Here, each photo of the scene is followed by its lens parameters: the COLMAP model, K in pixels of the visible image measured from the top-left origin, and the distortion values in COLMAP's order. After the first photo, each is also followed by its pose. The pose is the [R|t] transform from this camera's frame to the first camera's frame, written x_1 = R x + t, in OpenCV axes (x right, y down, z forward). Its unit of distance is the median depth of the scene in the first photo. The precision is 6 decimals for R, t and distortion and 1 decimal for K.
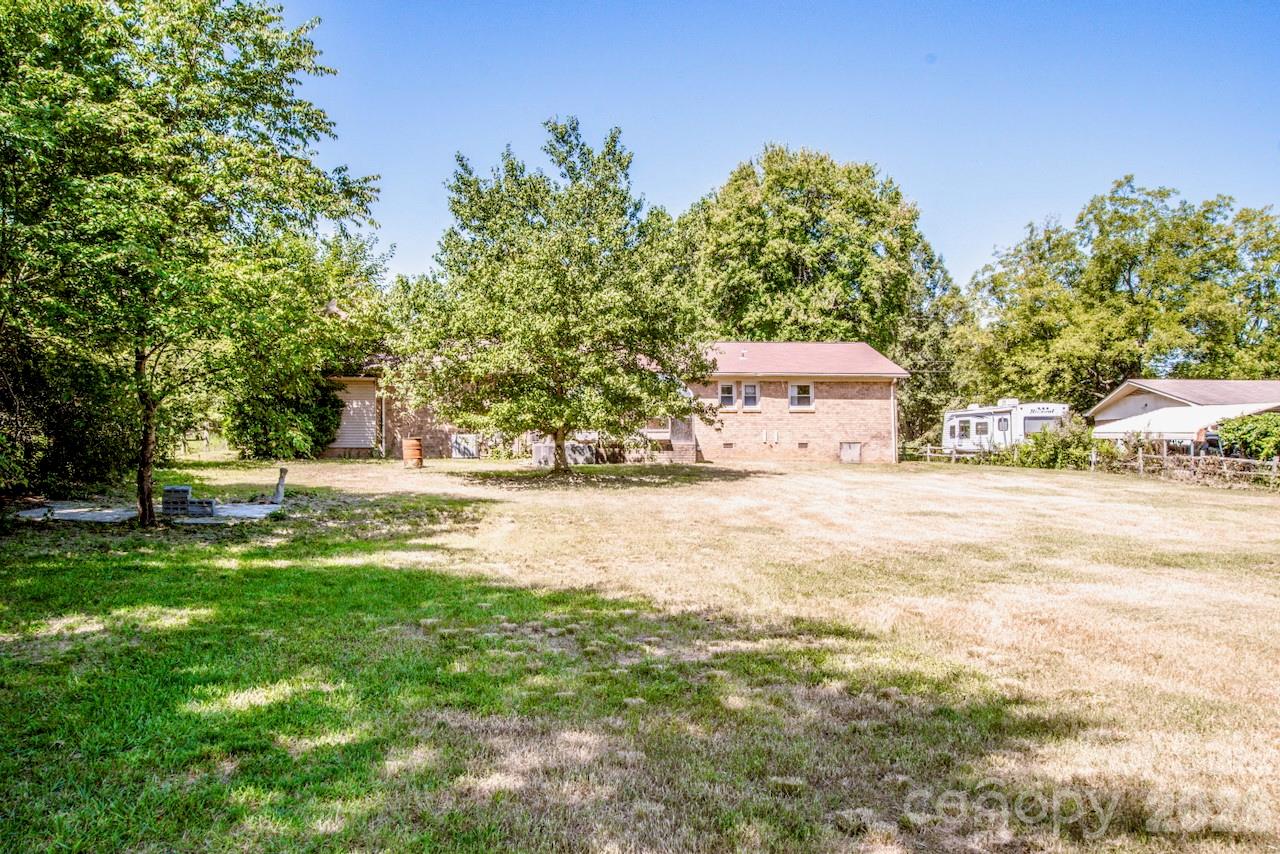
lens RADIAL K [[1081.4, 0, 641.2], [0, 1081.4, 427.1], [0, 0, 1]] dist [0.015705, 0.003066]
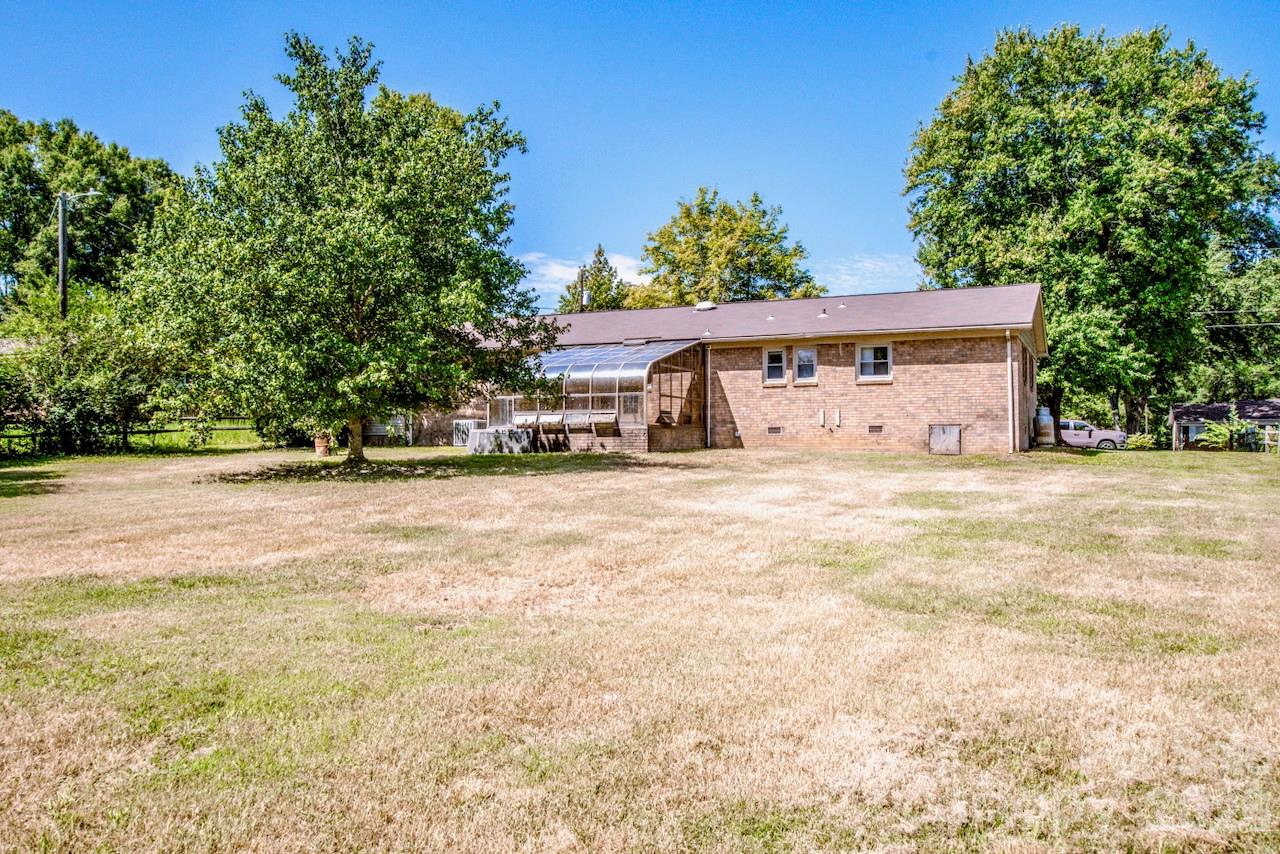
lens RADIAL K [[1081.4, 0, 639.8], [0, 1081.4, 429.4], [0, 0, 1]] dist [0.015705, 0.003066]
pose [[0.852966, -0.007002, -0.521919, 0.396922], [0.013938, 0.999859, 0.009364, 0.007981], [0.521780, -0.015262, 0.852944, 0.291497]]
